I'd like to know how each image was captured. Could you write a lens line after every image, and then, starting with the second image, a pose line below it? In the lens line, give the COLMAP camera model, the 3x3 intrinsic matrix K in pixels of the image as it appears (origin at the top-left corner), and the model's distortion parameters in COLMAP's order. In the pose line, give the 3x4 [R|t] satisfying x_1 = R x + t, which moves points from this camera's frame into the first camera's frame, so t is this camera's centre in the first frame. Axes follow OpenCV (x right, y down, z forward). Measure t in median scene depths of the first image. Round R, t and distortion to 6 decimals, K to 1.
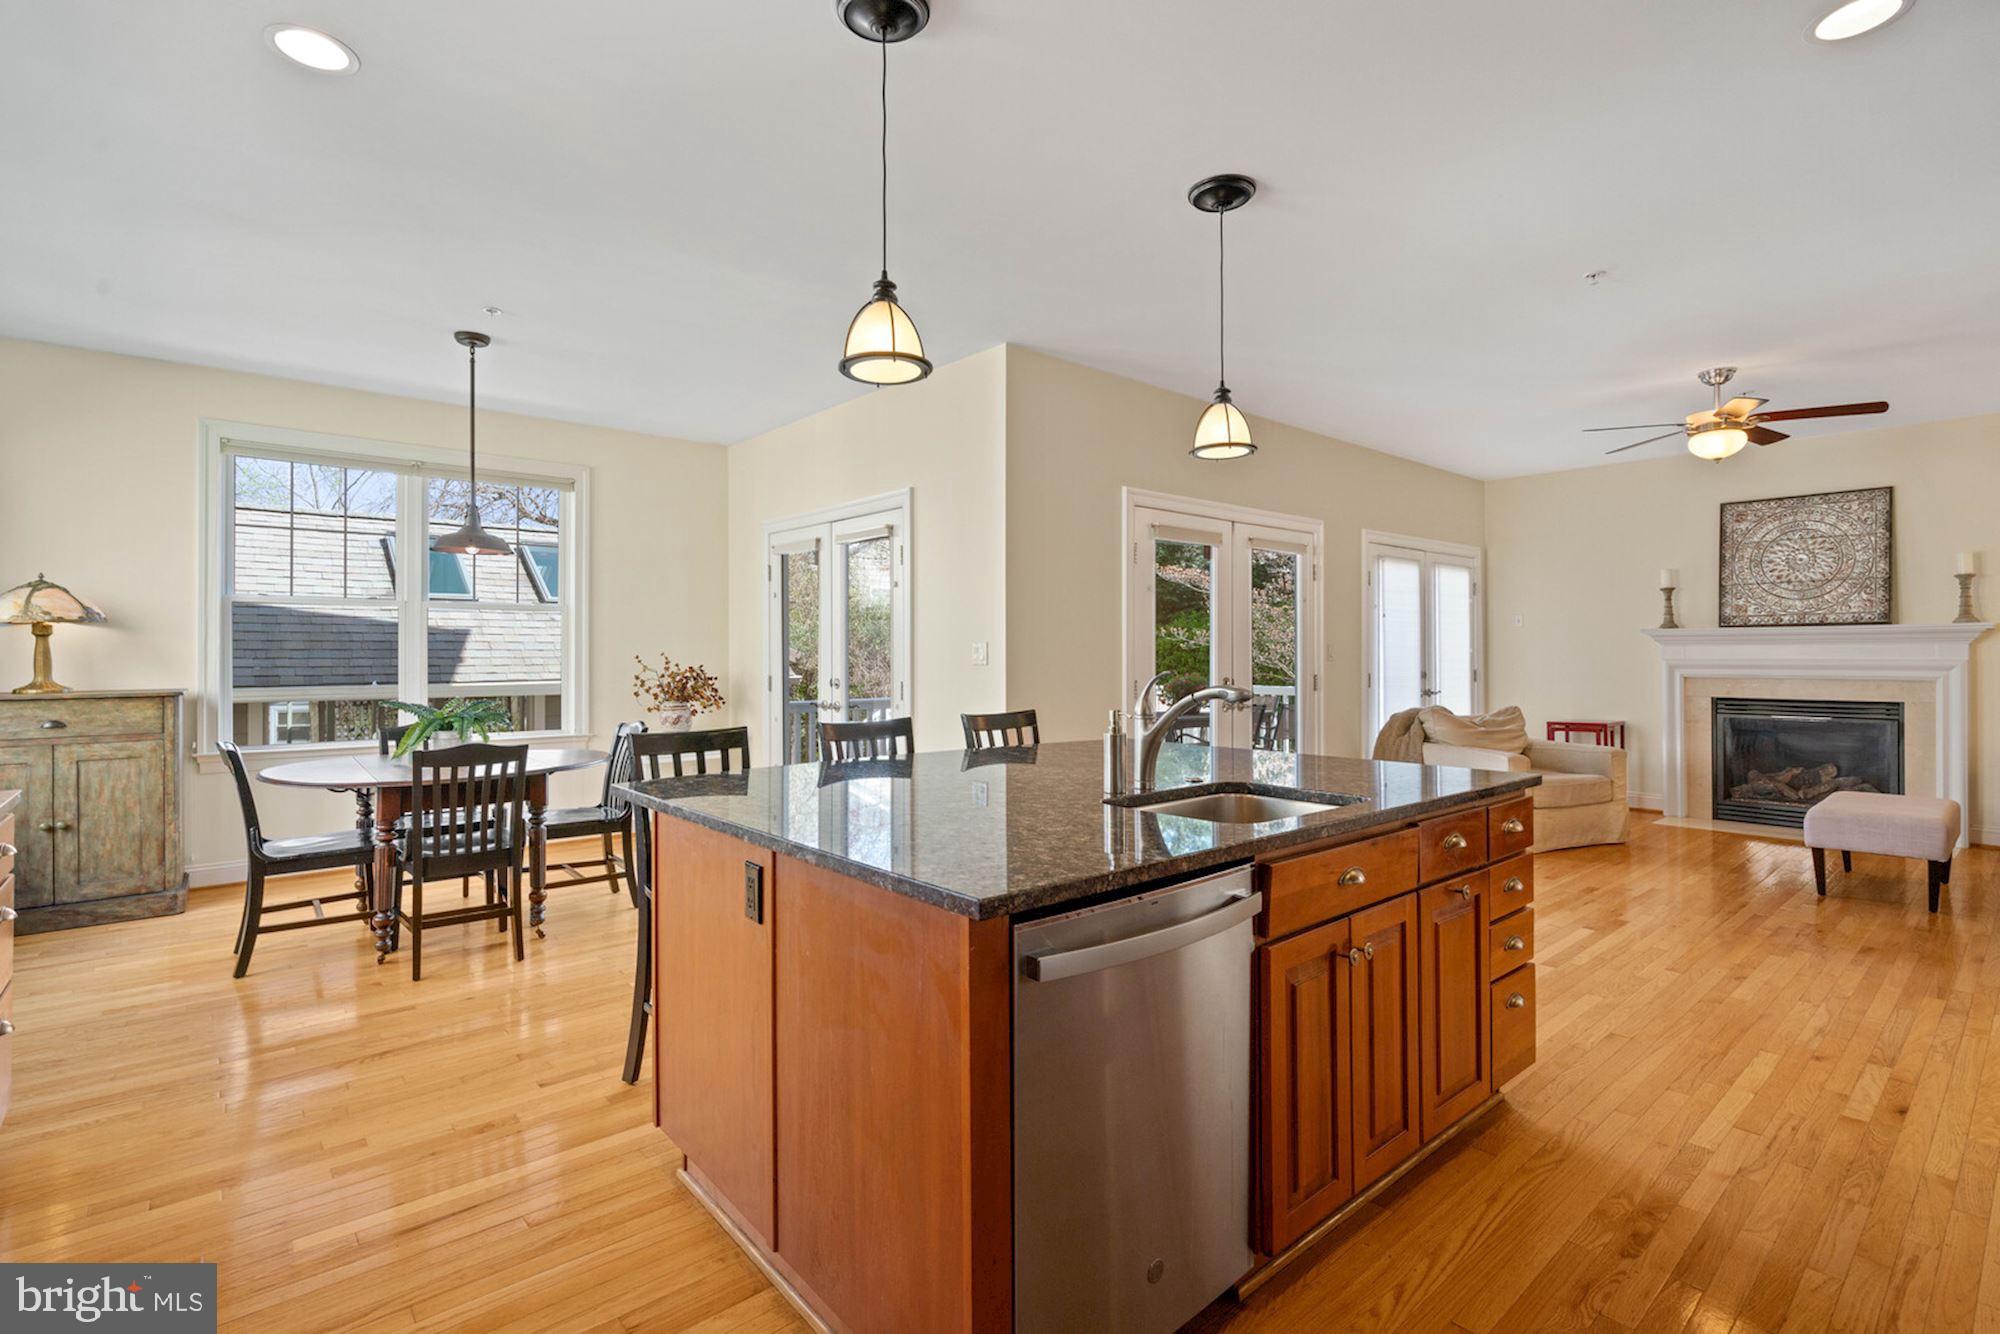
lens RADIAL K [[934.2, 0, 986.4], [0, 934.2, 655.0], [0, 0, 1]] dist [0.001176, 0.000552]
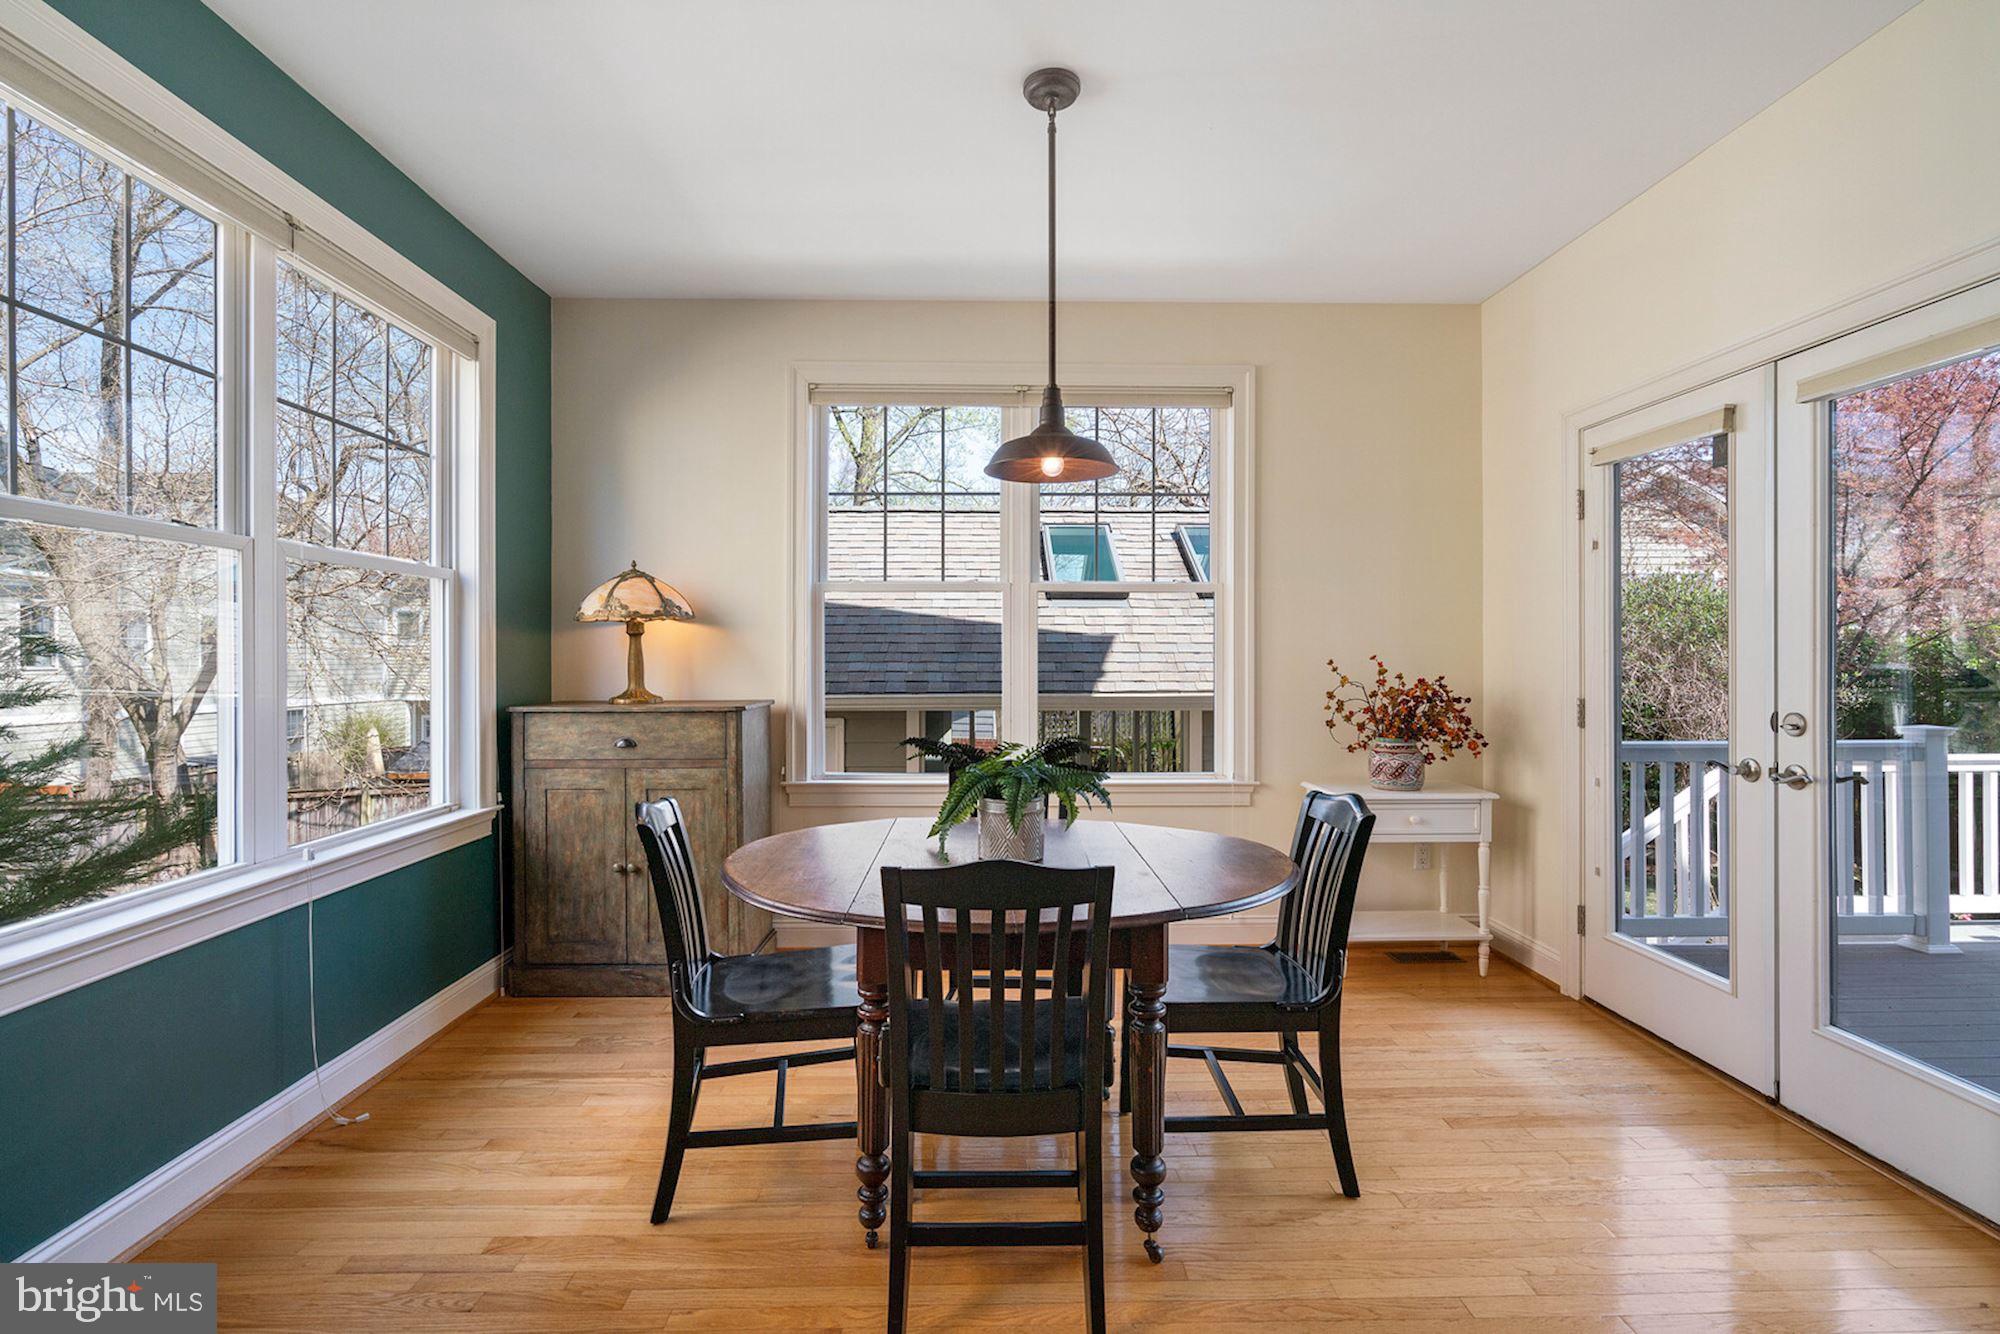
lens RADIAL K [[934.2, 0, 986.4], [0, 934.2, 655.0], [0, 0, 1]] dist [0.001176, 0.000552]
pose [[0.773797, -0.001726, -0.633431, -0.216864], [-0.001326, 0.999990, -0.004345, 0.000547], [0.633432, 0.004202, 0.773787, 0.518886]]
